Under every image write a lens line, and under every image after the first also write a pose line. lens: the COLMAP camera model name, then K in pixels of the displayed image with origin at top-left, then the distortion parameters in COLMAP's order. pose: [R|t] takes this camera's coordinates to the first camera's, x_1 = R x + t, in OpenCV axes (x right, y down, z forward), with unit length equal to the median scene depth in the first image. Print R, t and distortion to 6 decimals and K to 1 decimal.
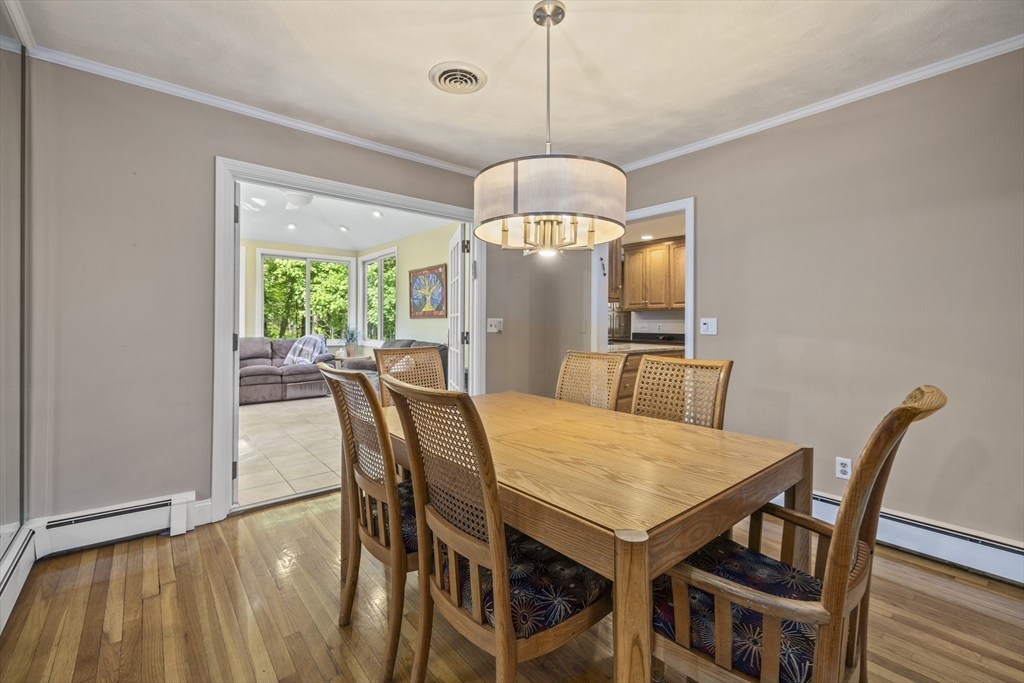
lens RADIAL K [[434.2, 0, 506.7], [0, 434.2, 323.0], [0, 0, 1]] dist [0.000512, 0.000489]
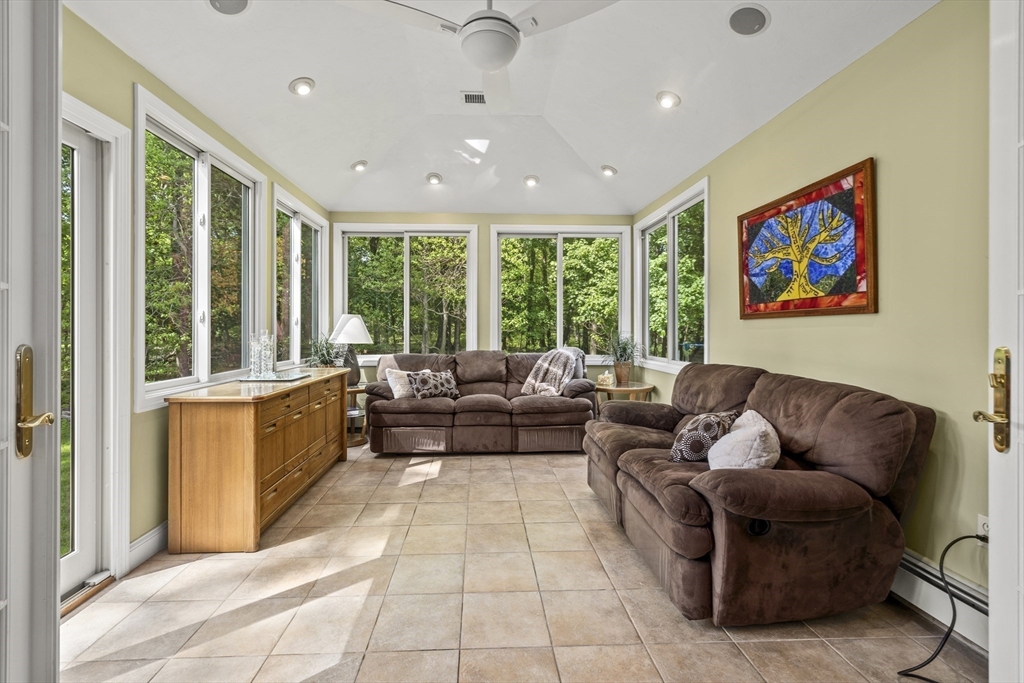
lens RADIAL K [[434.2, 0, 497.9], [0, 434.2, 329.9], [0, 0, 1]] dist [0.000512, 0.000489]
pose [[0.796649, -0.003942, -0.604429, -0.140259], [0.002611, 0.999992, -0.003080, 0.001583], [0.604437, 0.000875, 0.796653, 0.444959]]
